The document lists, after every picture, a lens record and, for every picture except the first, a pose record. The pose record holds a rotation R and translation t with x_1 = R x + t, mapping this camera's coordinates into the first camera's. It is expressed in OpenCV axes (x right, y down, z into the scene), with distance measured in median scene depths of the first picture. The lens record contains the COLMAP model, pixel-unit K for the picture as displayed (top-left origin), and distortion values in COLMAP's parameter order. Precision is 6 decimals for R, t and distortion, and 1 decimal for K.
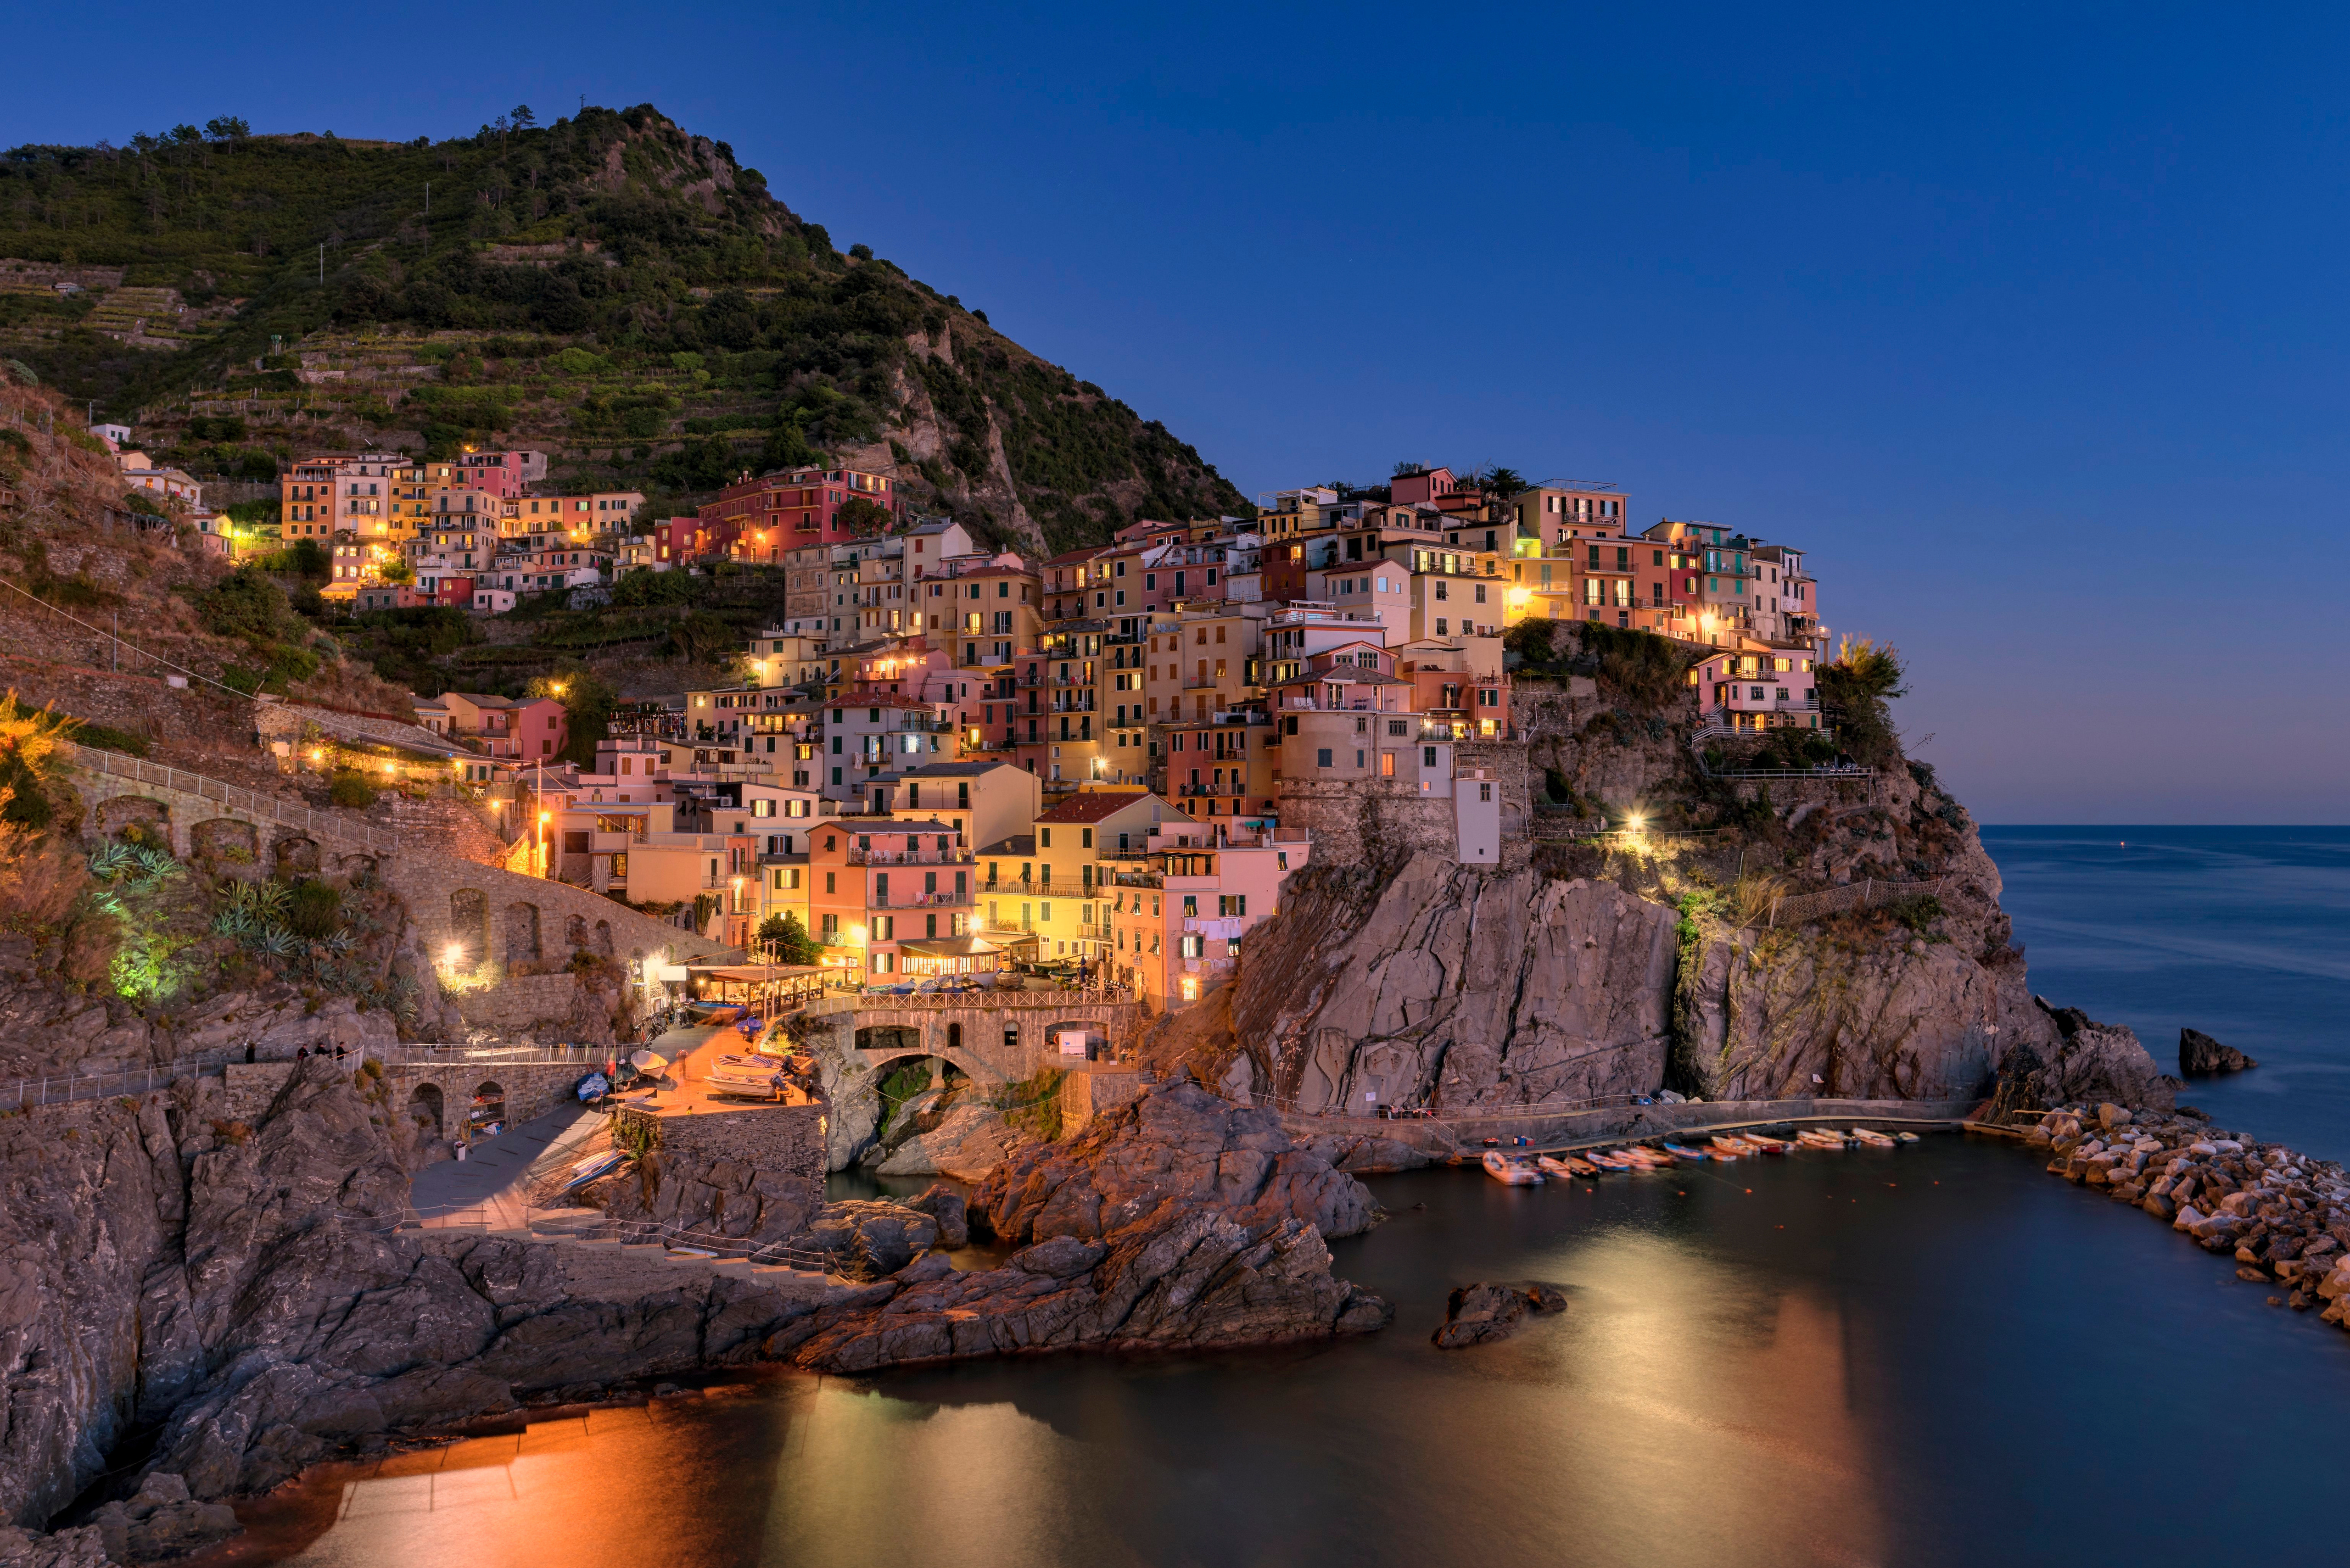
lens RADIAL K [[1779.5, 0, 1175.0], [0, 1779.5, 784.0], [0, 0, 1]] dist [-0.002897, 0.000250]
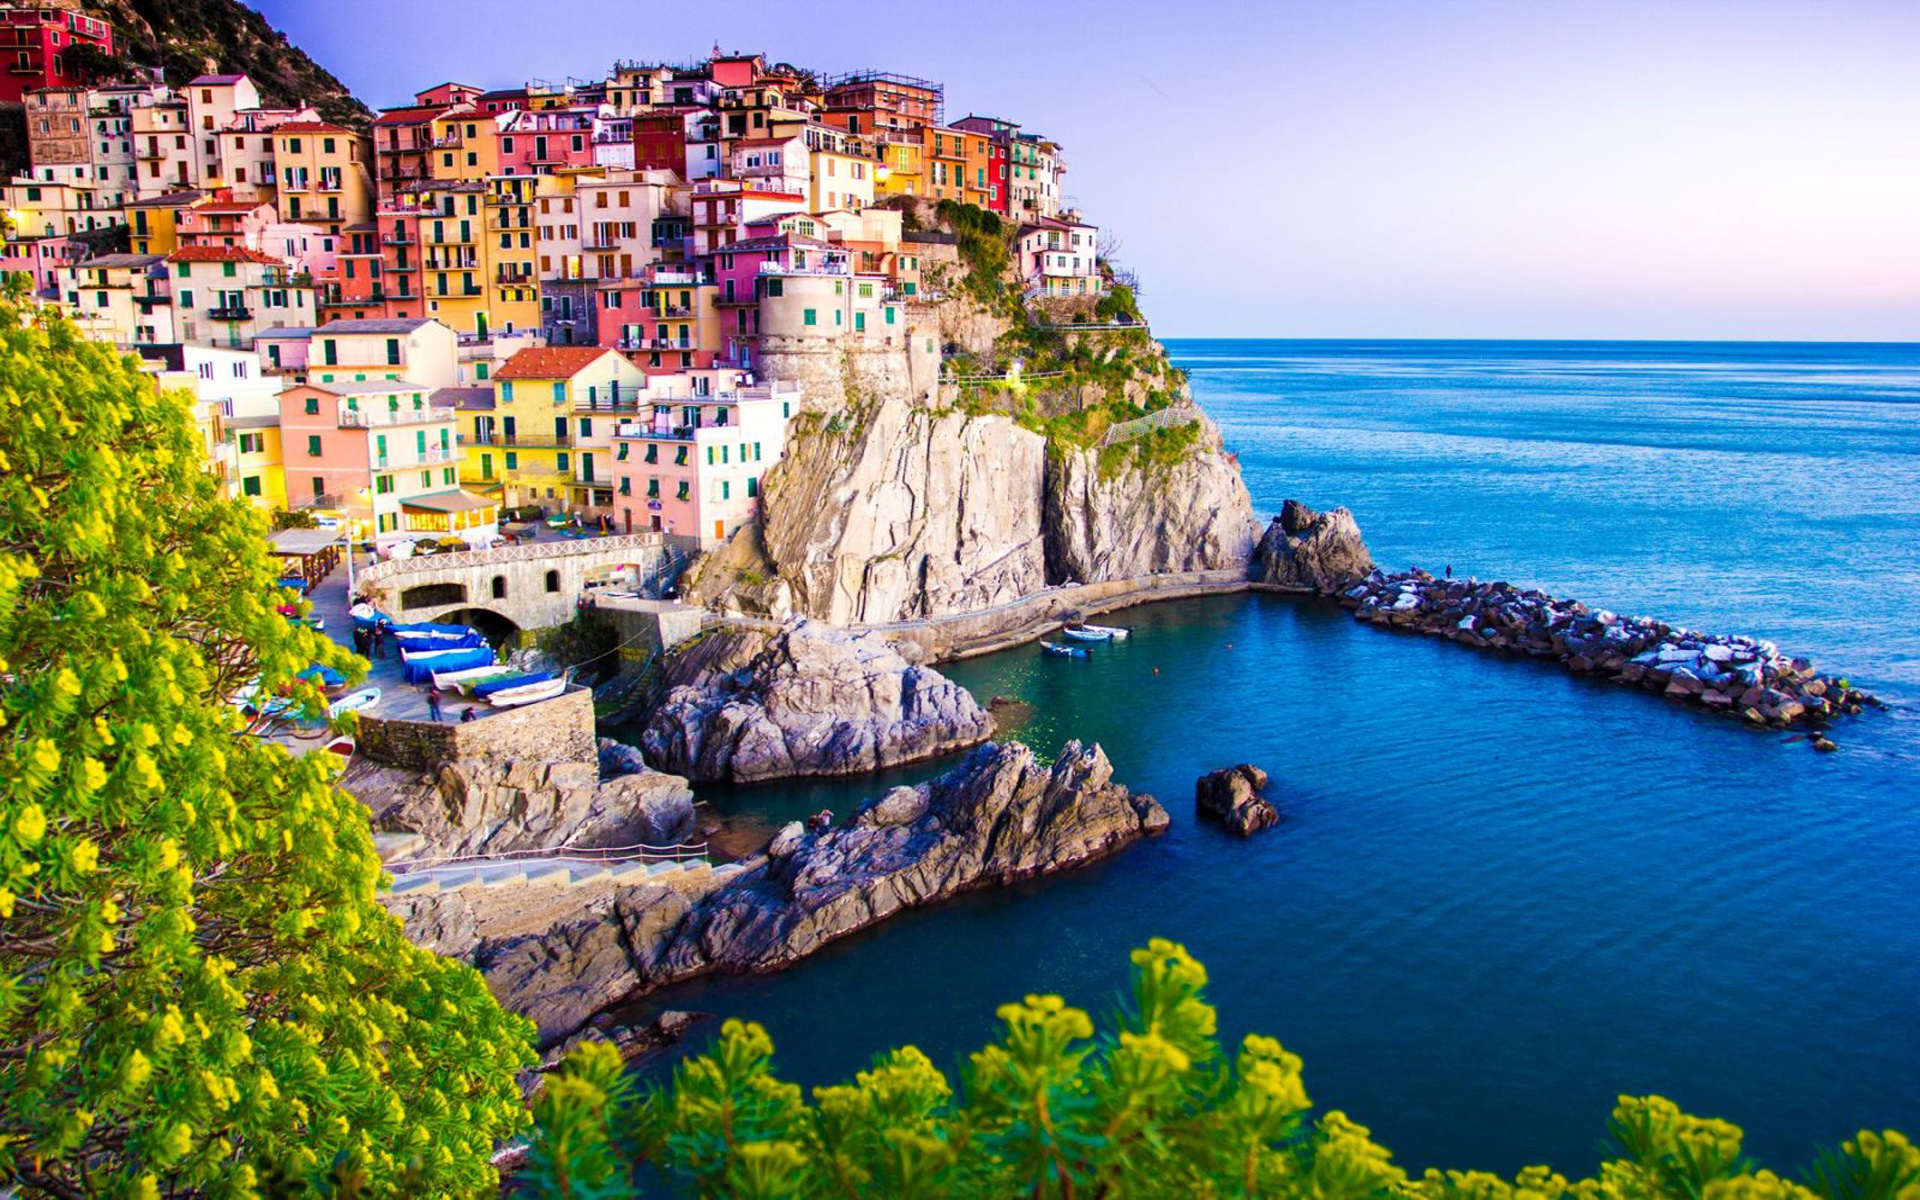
lens RADIAL K [[1352.4, 0, 960.0], [0, 1352.4, 600.0], [0, 0, 1]] dist [-0.079112, 0.047787]
pose [[0.886793, -0.095578, 0.452176, -0.234473], [-0.000370, 0.978235, 0.207500, -0.016484], [-0.462167, -0.184177, 0.867457, 0.175925]]
